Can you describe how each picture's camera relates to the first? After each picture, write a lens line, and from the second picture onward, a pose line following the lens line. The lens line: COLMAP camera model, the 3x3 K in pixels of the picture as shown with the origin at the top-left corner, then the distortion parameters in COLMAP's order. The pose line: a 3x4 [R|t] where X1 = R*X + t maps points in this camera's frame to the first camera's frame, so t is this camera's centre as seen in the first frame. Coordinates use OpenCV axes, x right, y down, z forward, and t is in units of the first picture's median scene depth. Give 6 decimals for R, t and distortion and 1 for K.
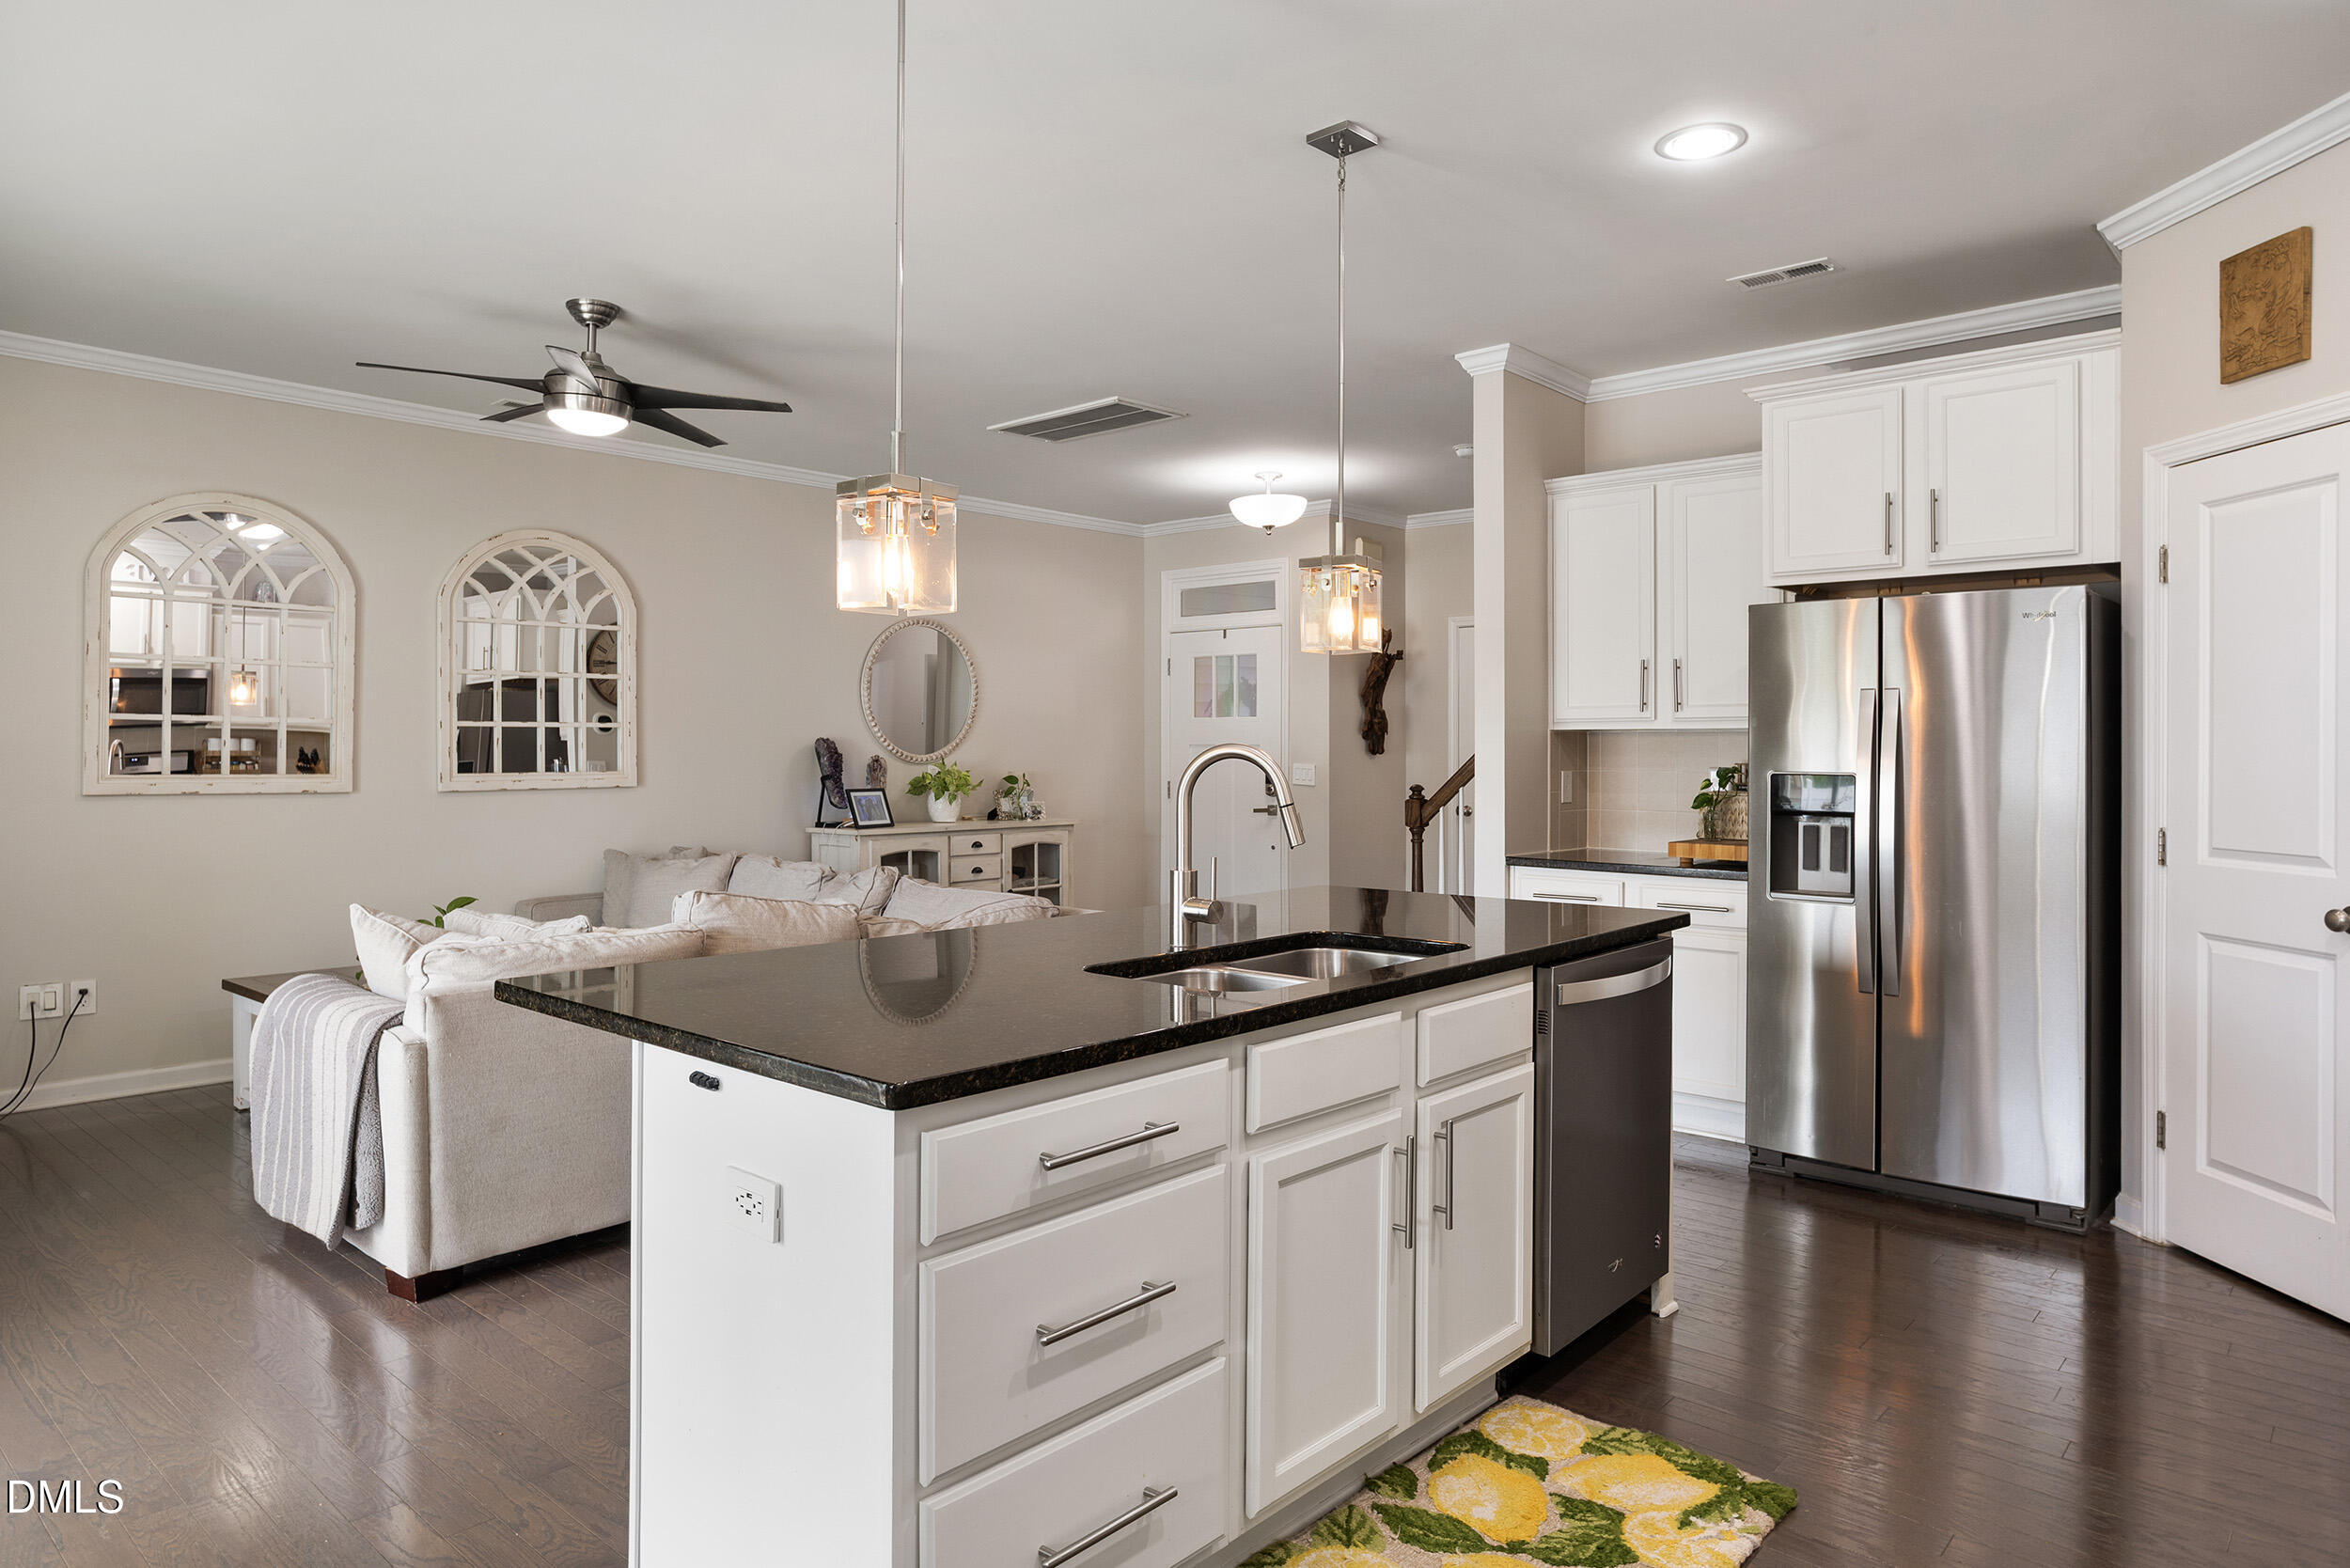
lens RADIAL K [[1413.7, 0, 1177.0], [0, 1413.7, 753.2], [0, 0, 1]] dist [0.000210, 0.002115]
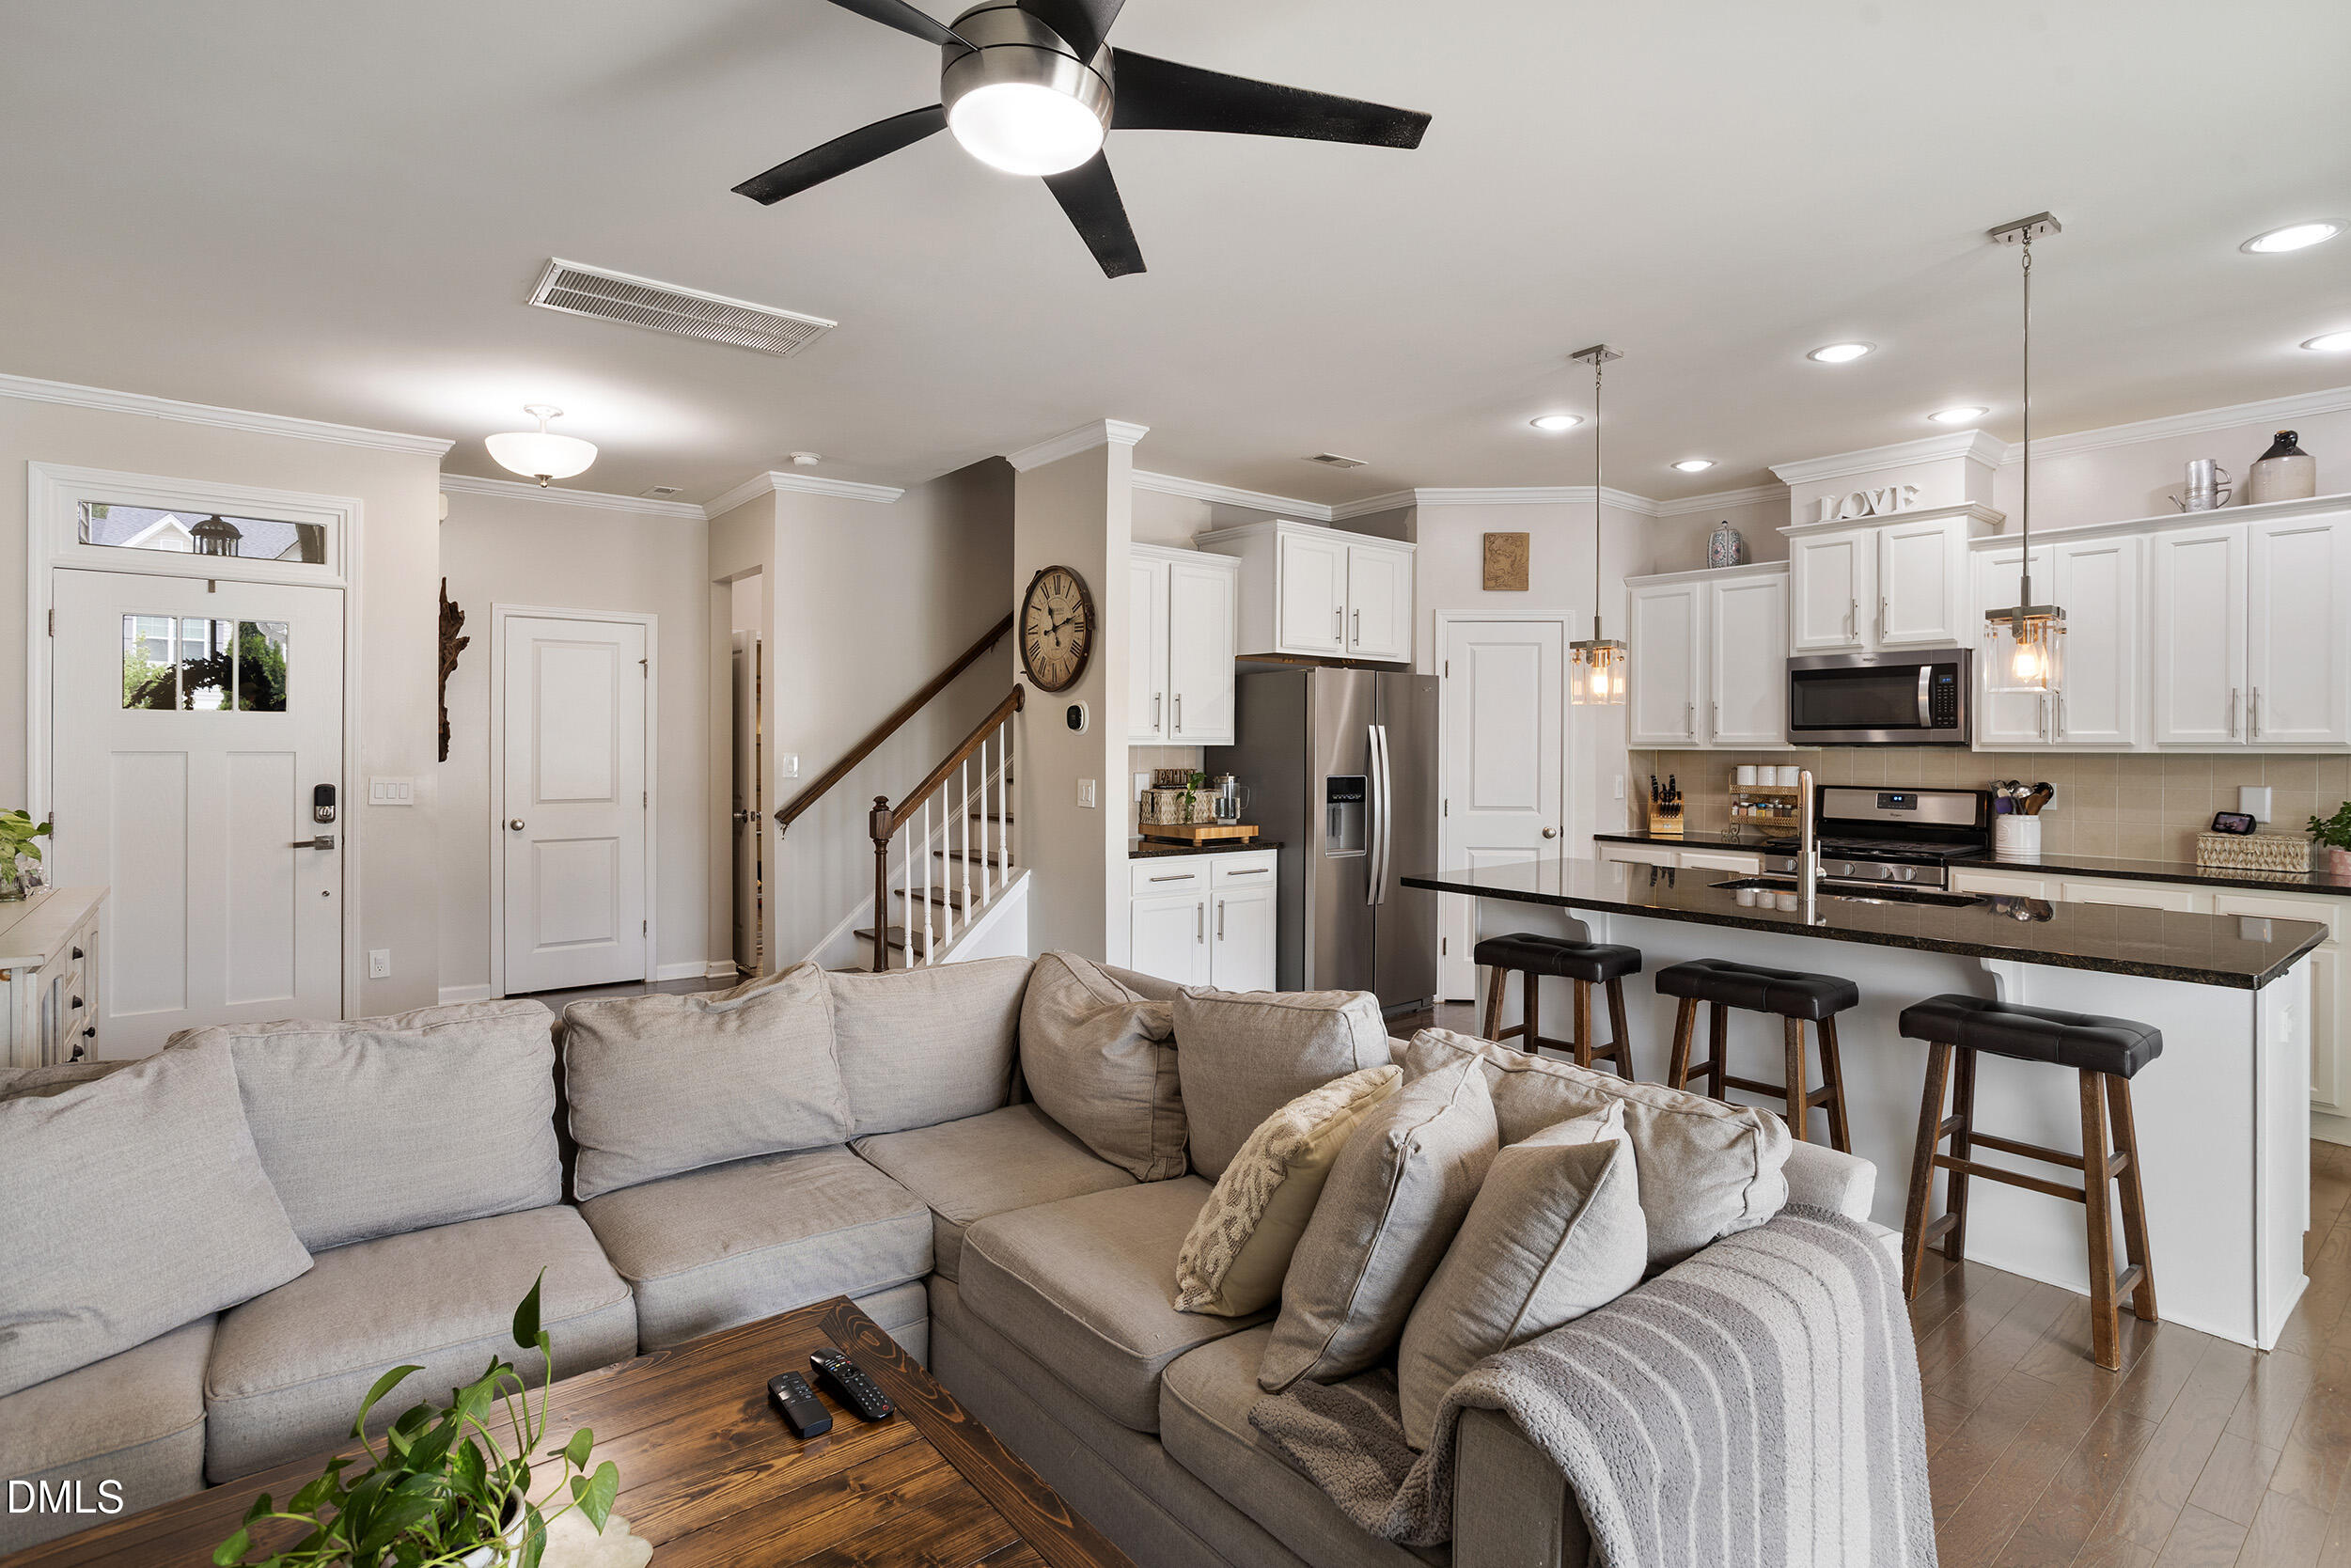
lens RADIAL K [[1155.2, 0, 1179.0], [0, 1155.2, 754.9], [0, 0, 1]] dist [-0.060830, 0.036468]
pose [[0.160452, -0.011516, 0.986976, -0.603055], [-0.002465, 0.999924, 0.012068, -0.017301], [-0.987041, -0.004370, 0.160412, 0.668696]]
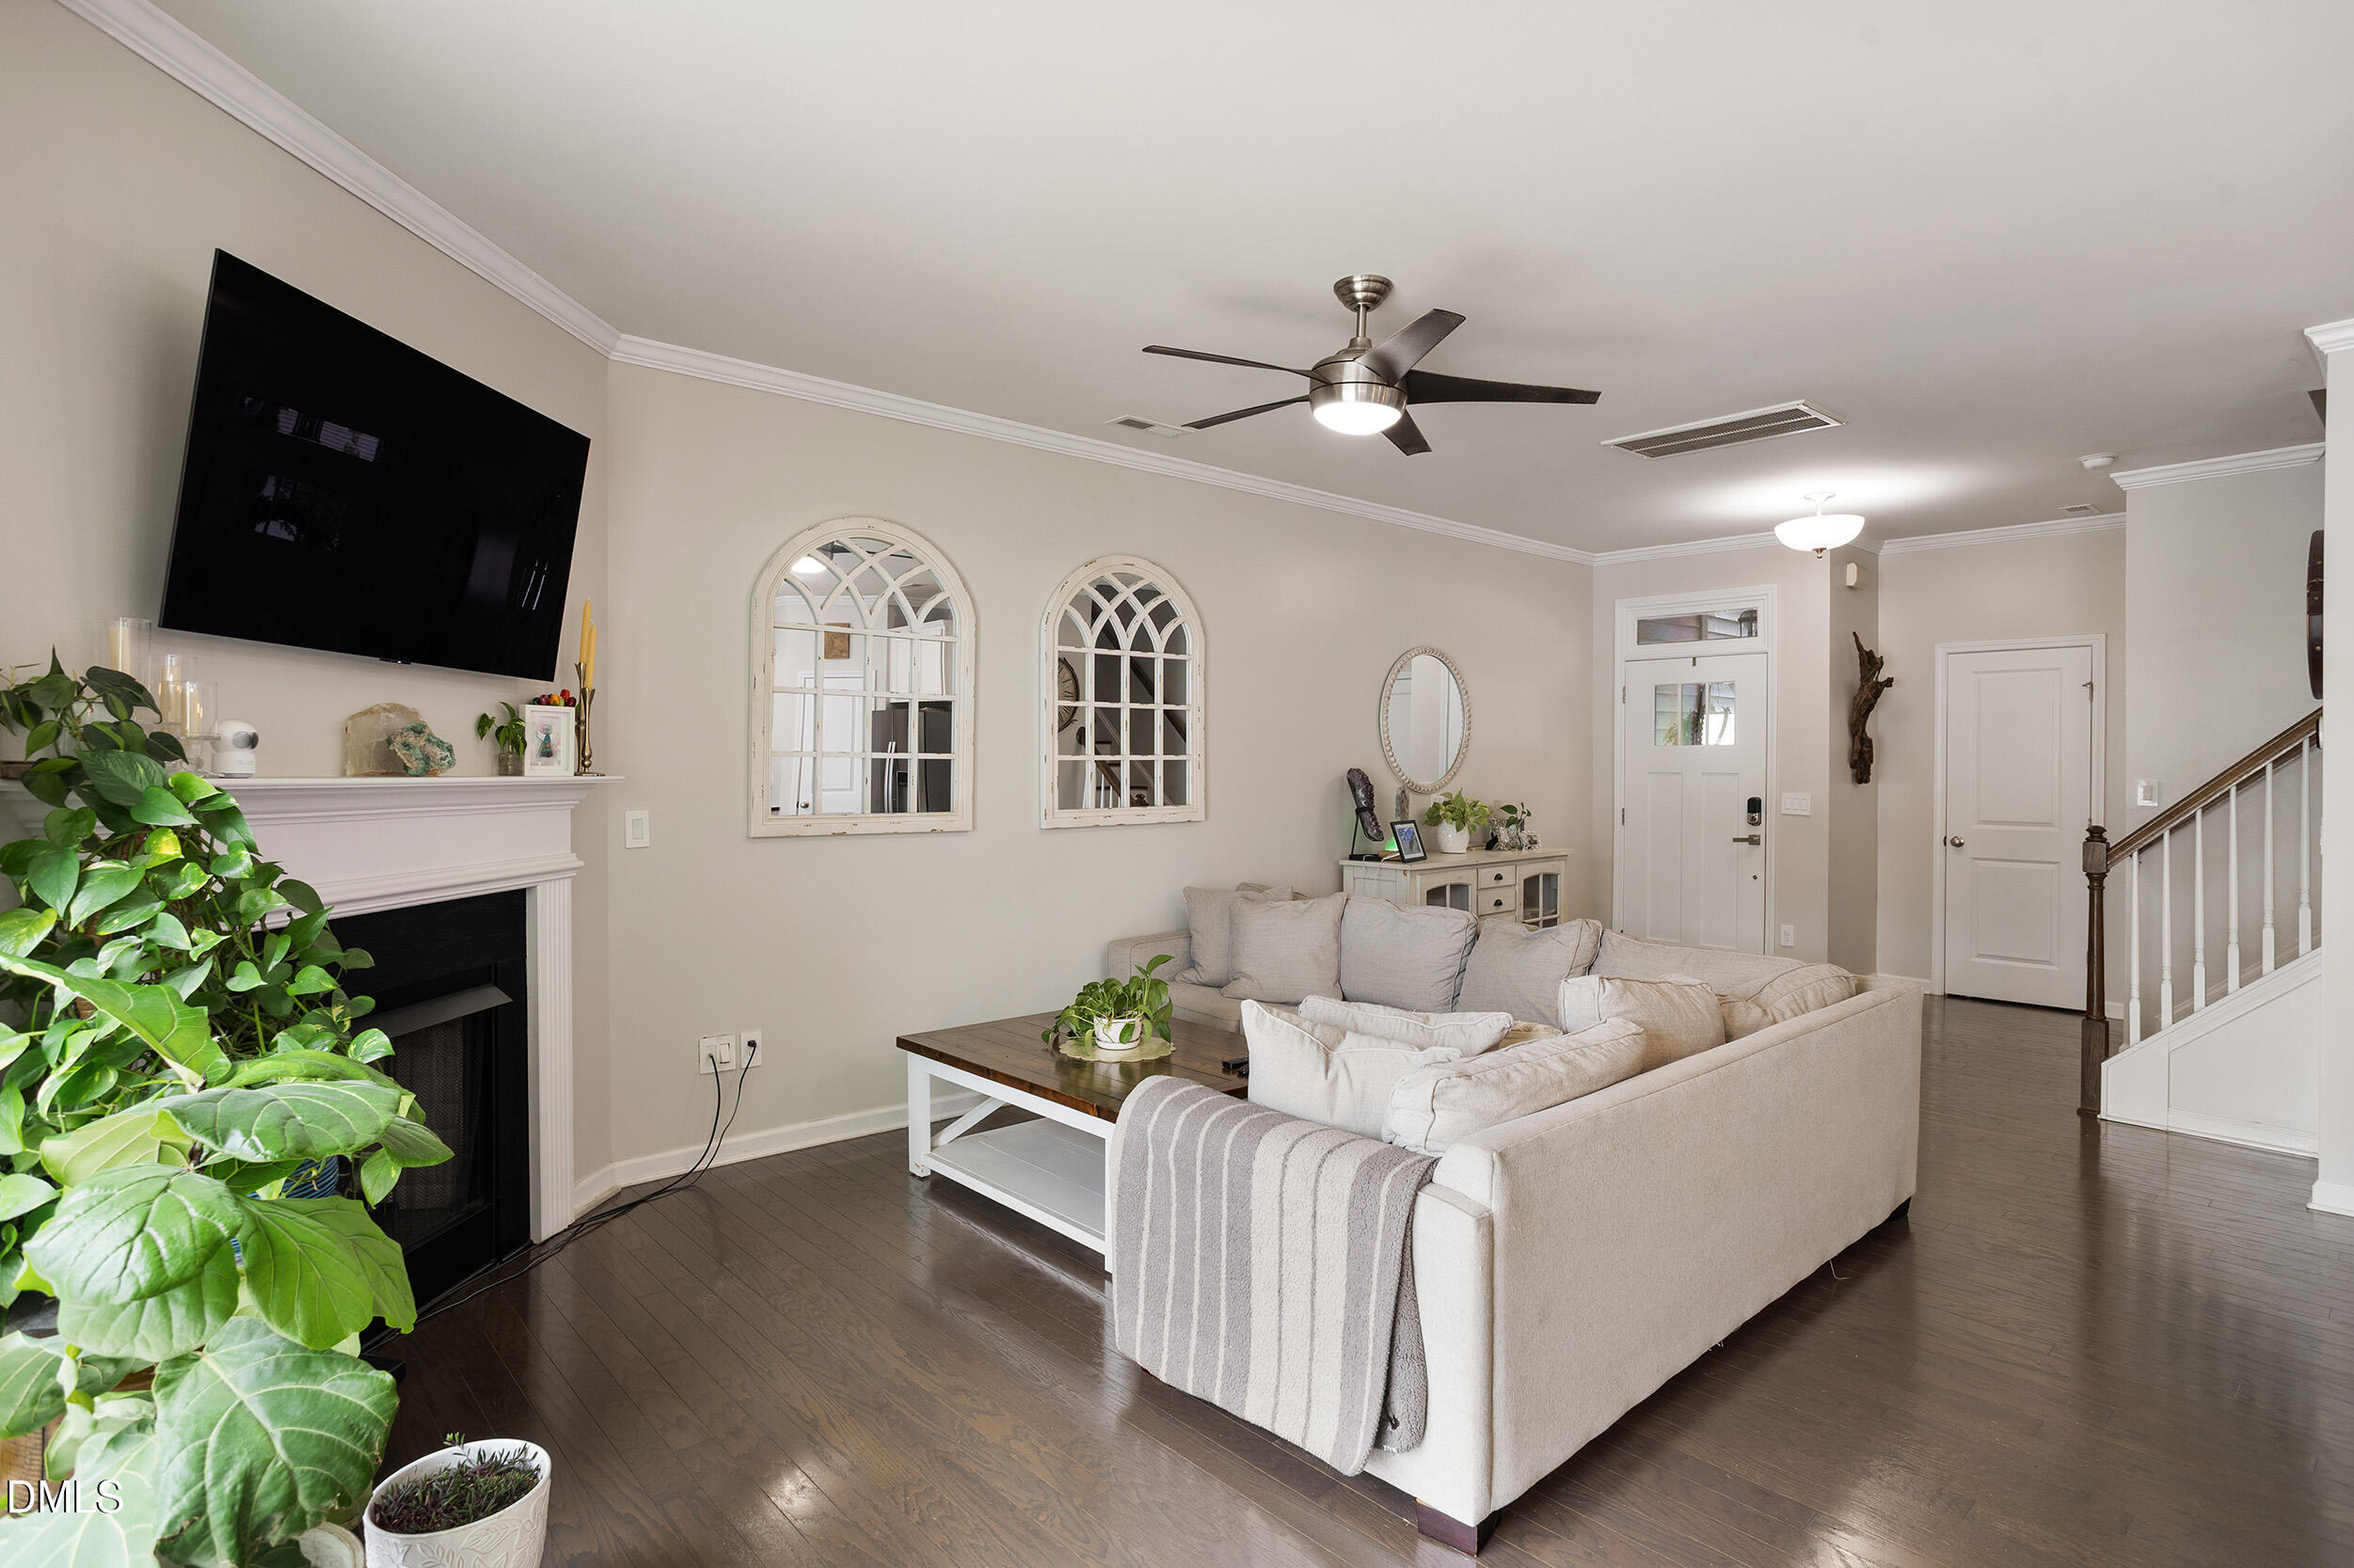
lens RADIAL K [[1193.8, 0, 1213.0], [0, 1193.8, 772.1], [0, 0, 1]] dist [-0.063197, 0.000102]
pose [[0.996132, 0.000848, -0.087864, -0.334069], [-0.000399, 0.999987, 0.005134, -0.015350], [0.087867, -0.005079, 0.996119, 0.202222]]
